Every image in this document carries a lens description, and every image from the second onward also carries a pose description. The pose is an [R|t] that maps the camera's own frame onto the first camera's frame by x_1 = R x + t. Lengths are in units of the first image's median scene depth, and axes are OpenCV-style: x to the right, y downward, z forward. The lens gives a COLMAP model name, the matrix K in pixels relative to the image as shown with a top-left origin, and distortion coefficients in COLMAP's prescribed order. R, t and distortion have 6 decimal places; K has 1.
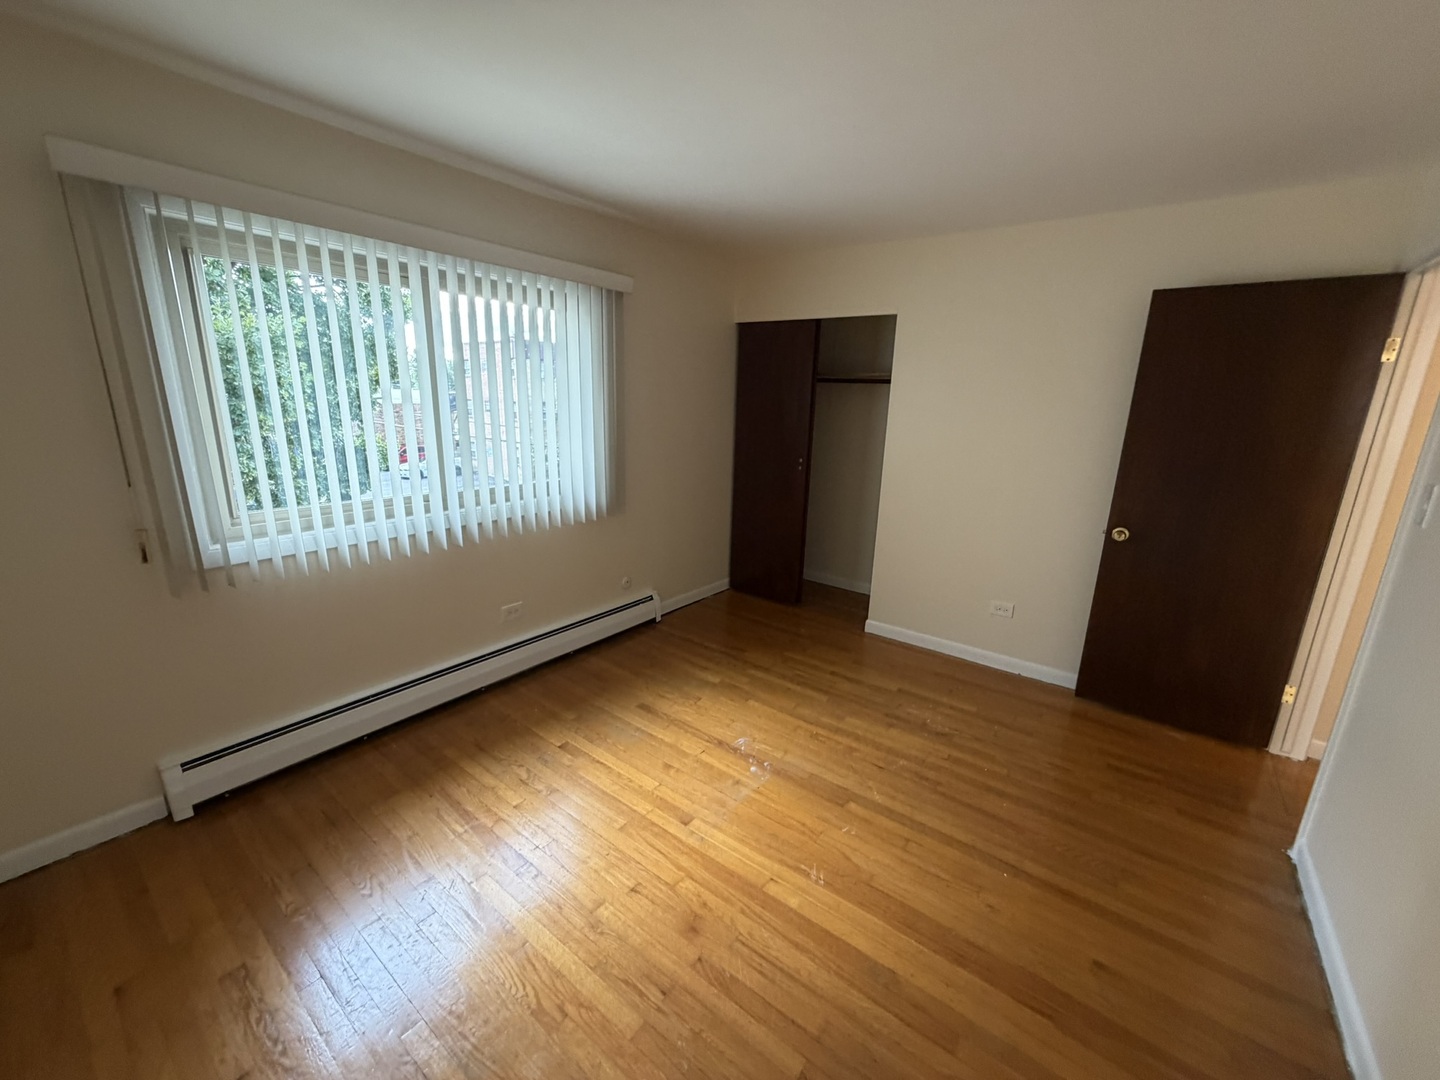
lens RADIAL K [[574.8, 0, 712.1], [0, 574.8, 540.6], [0, 0, 1]] dist [0.001458, -0.000153]
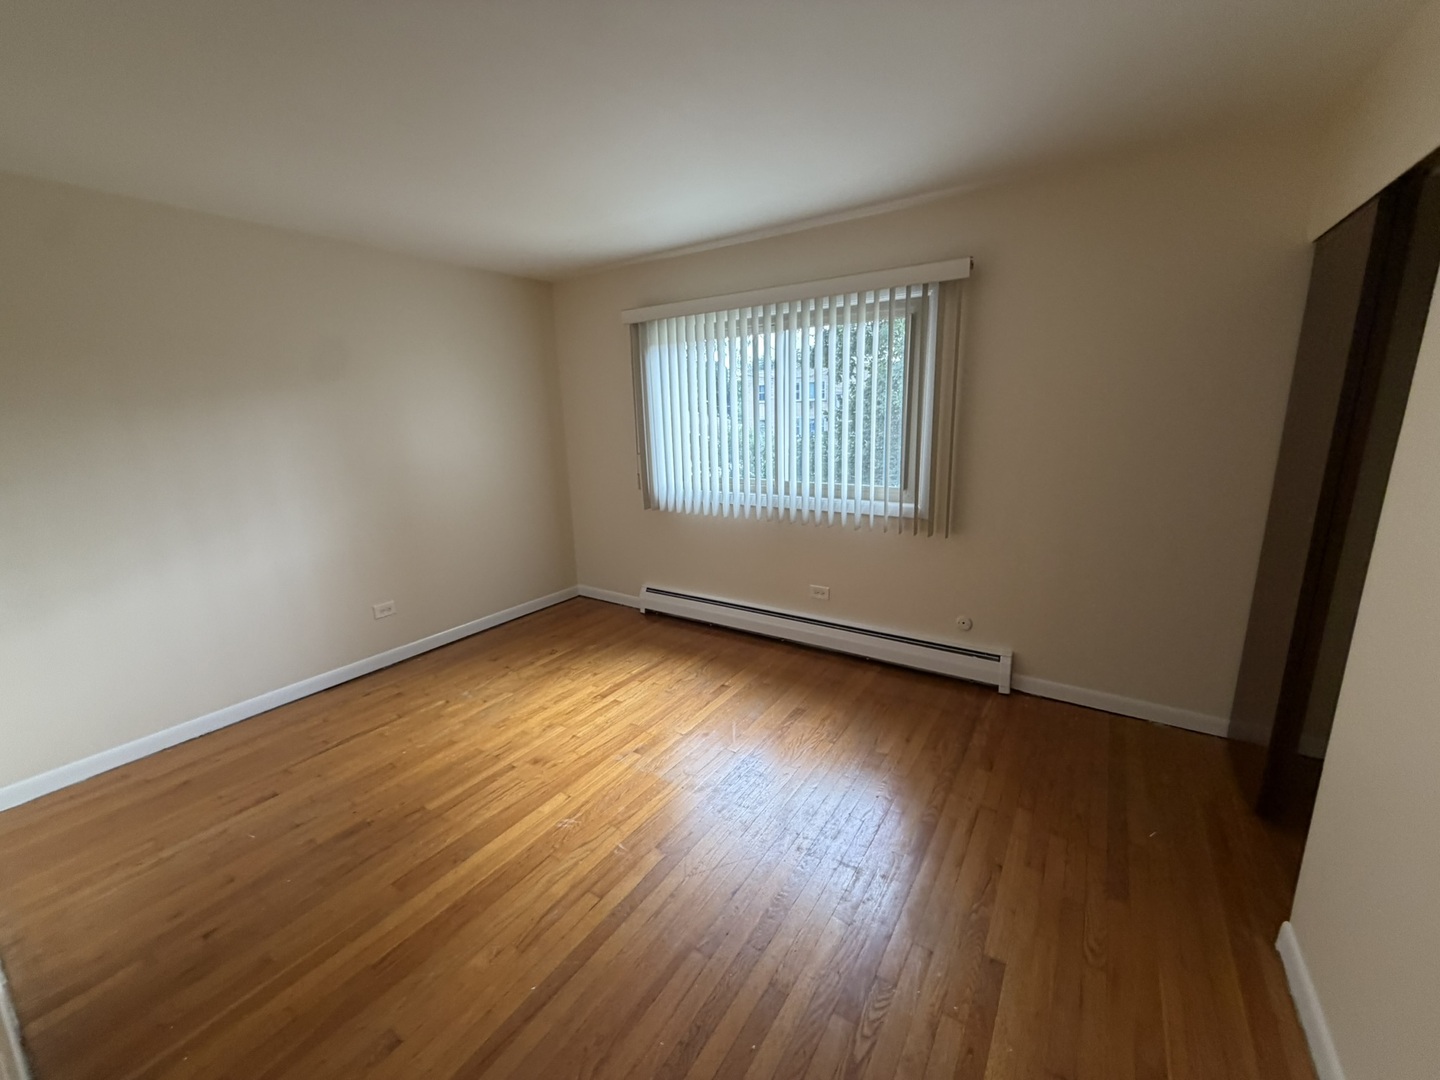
lens RADIAL K [[574.8, 0, 712.1], [0, 574.8, 538.7], [0, 0, 1]] dist [0.001458, -0.000153]
pose [[0.071200, 0.191624, -0.978882, 1.058895], [-0.218312, 0.960573, 0.172161, -0.186332], [0.973278, 0.201444, 0.110227, 0.913632]]
